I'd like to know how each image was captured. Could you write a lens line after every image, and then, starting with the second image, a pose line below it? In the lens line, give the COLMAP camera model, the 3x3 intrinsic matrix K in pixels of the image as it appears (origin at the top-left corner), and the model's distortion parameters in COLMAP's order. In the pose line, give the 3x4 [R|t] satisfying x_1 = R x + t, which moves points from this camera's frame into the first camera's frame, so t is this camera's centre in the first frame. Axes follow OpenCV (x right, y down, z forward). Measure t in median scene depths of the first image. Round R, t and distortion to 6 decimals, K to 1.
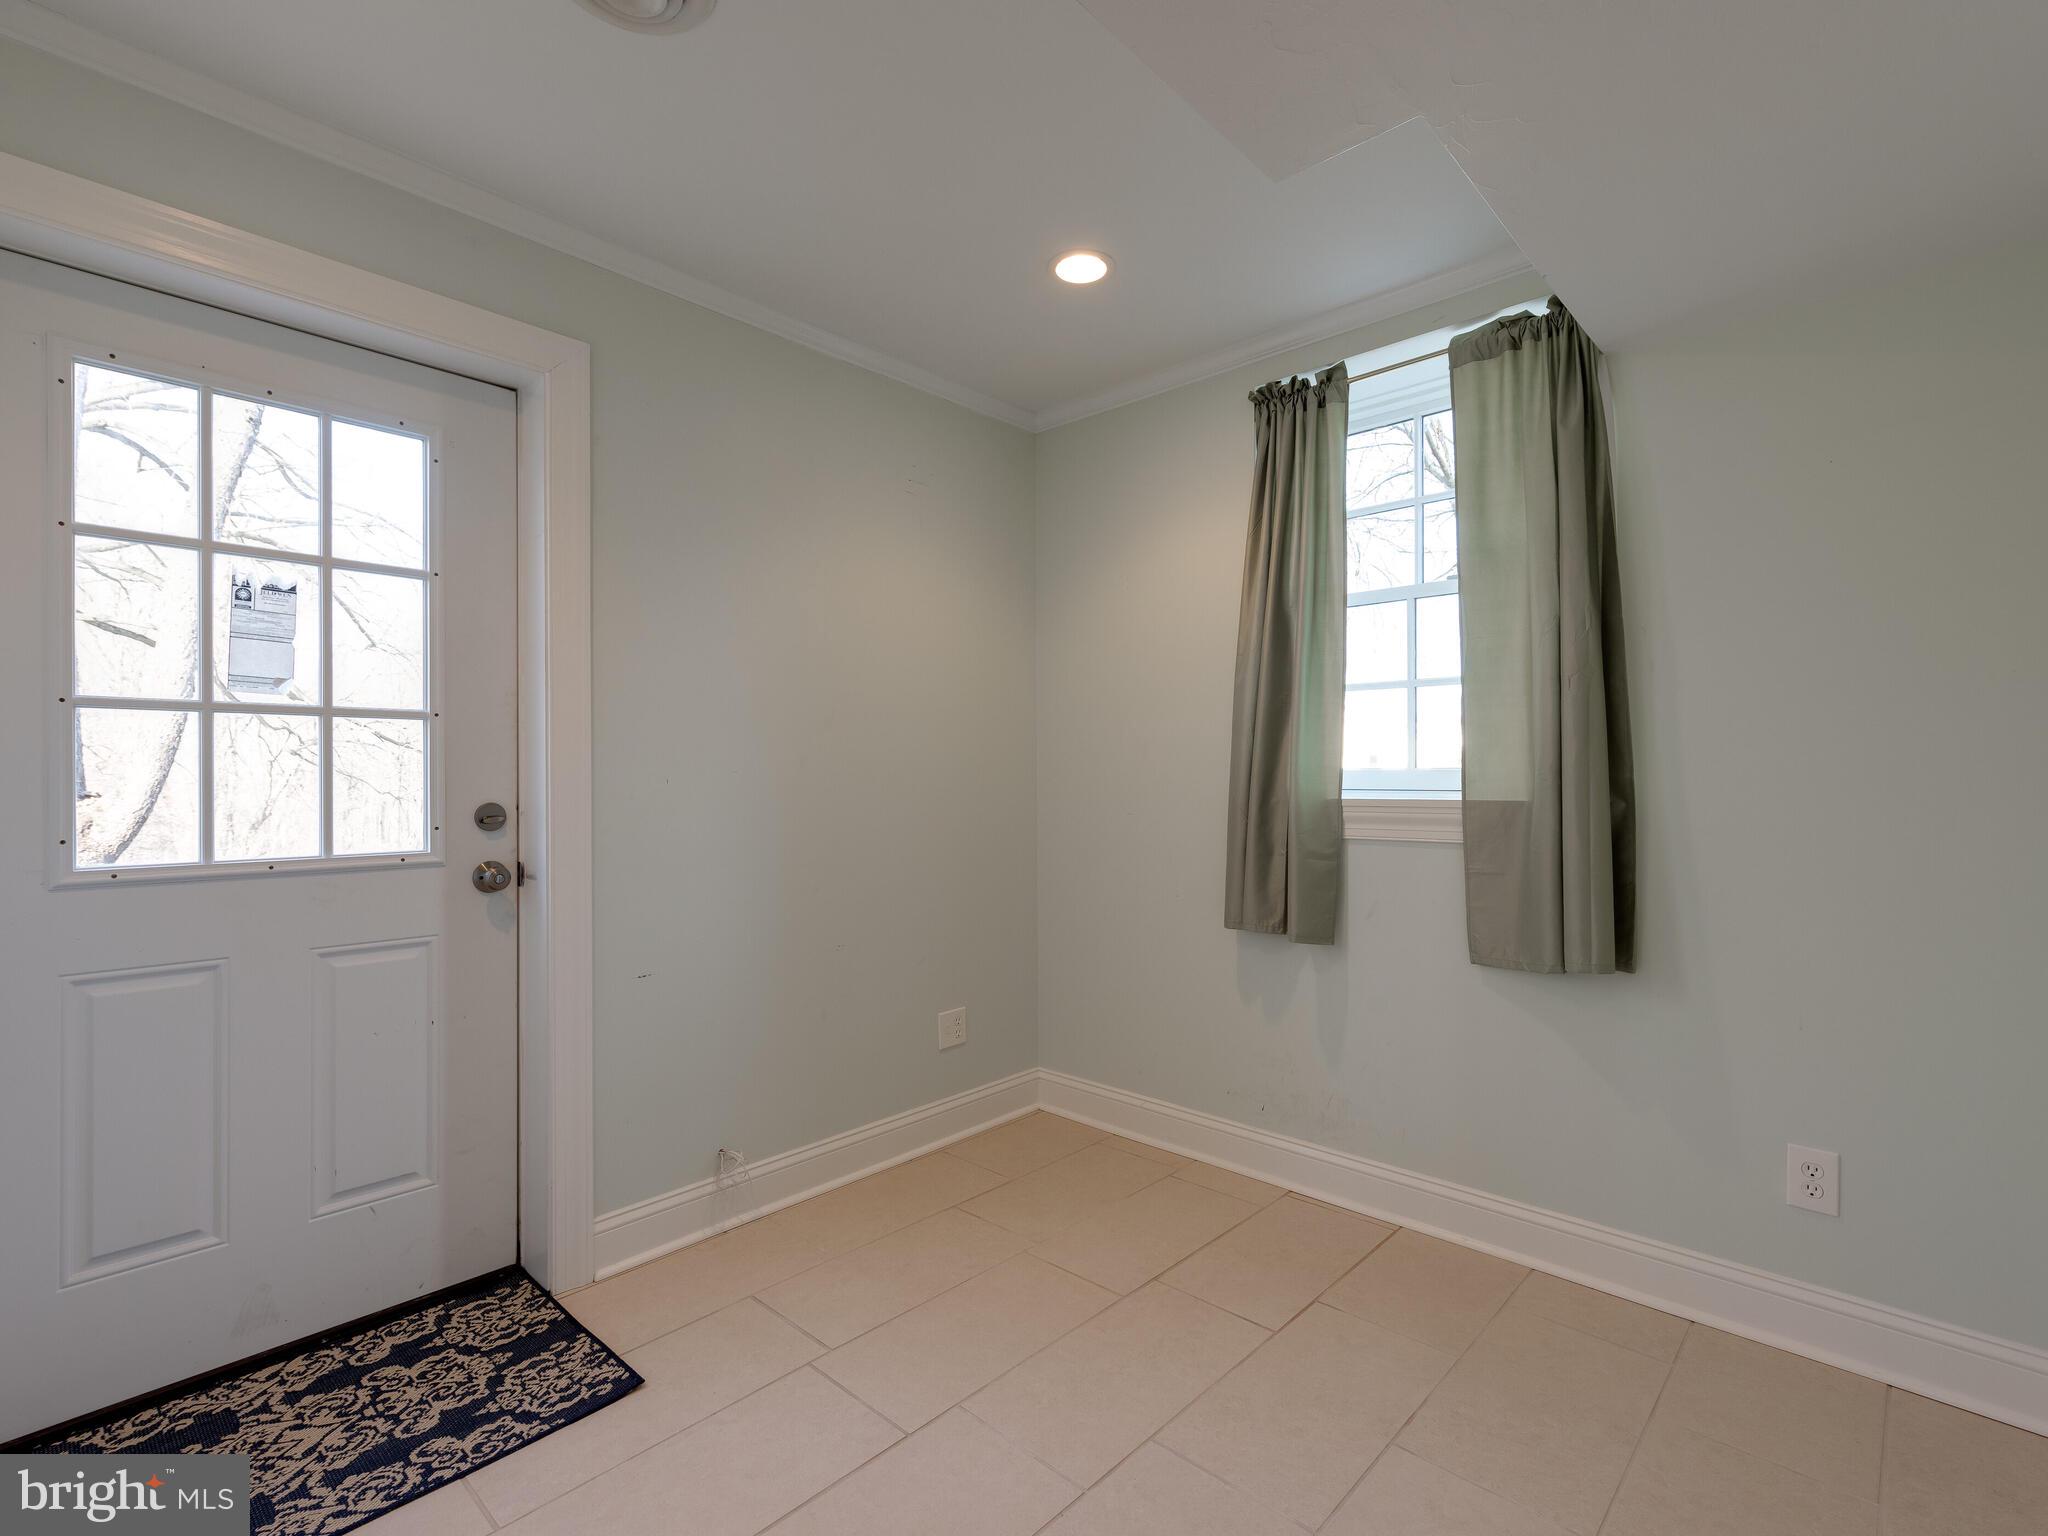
lens RADIAL K [[982.8, 0, 1024.0], [0, 982.8, 768.0], [0, 0, 1]] dist [0.010338, -0.000779]
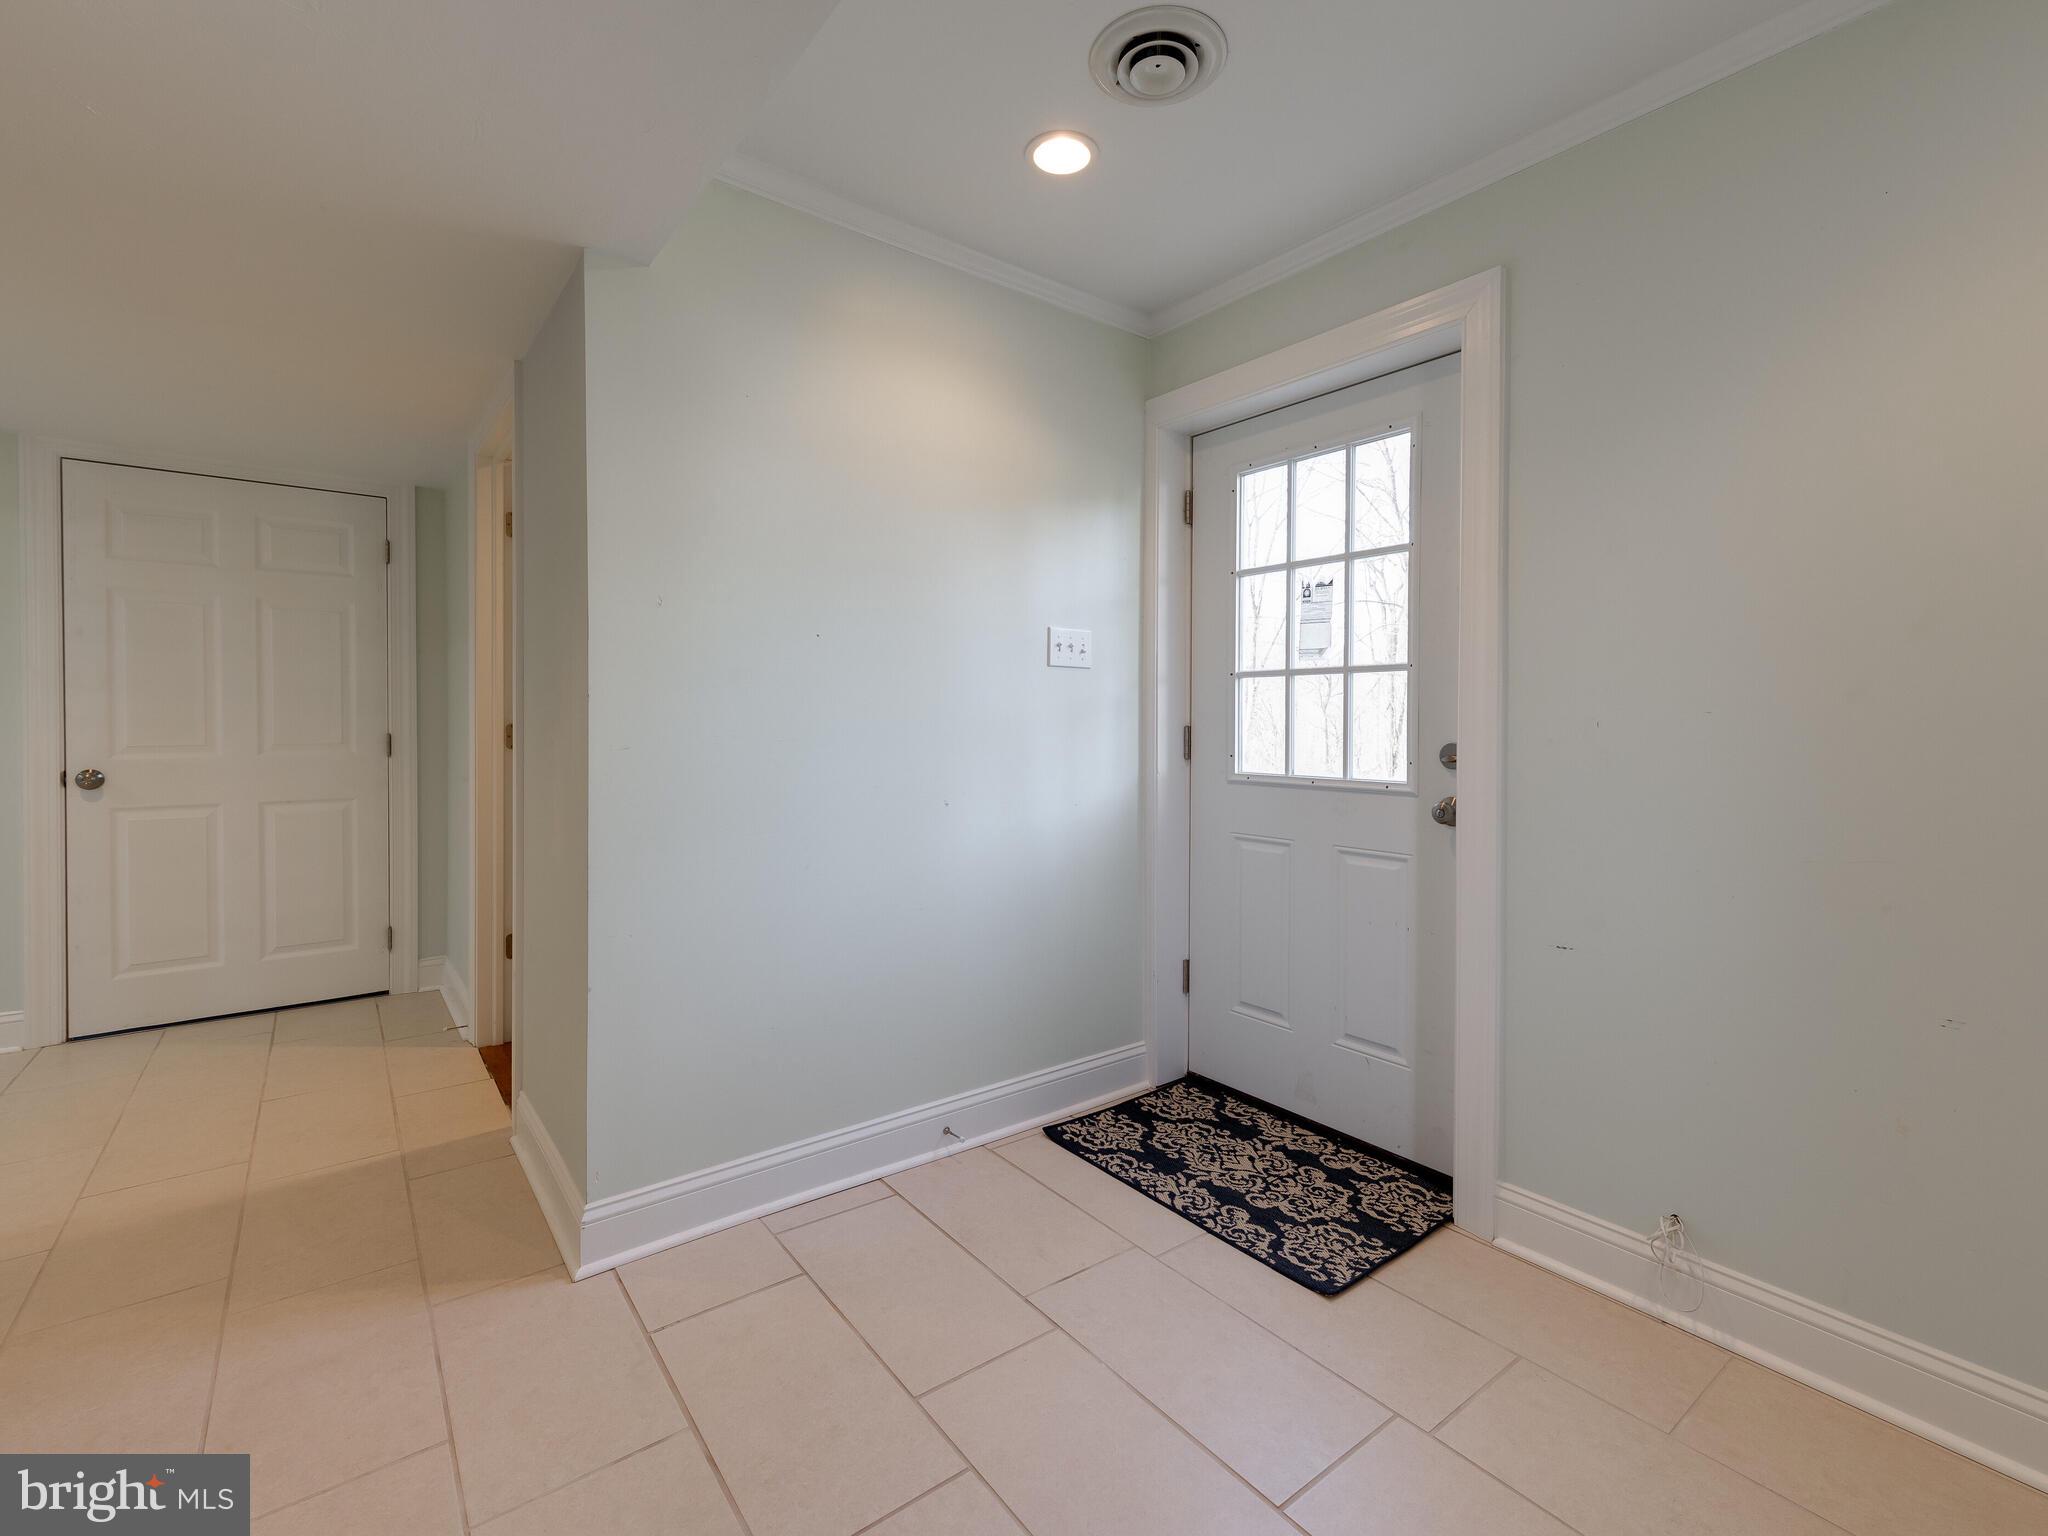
lens RADIAL K [[899.6, 0, 1021.5], [0, 899.6, 722.8], [0, 0, 1]] dist [0.003300, -0.000024]
pose [[-0.160515, 0.004043, -0.987025, 0.576276], [0.003182, 0.999989, 0.003578, 0.008886], [0.987028, -0.002566, -0.160526, 0.788391]]
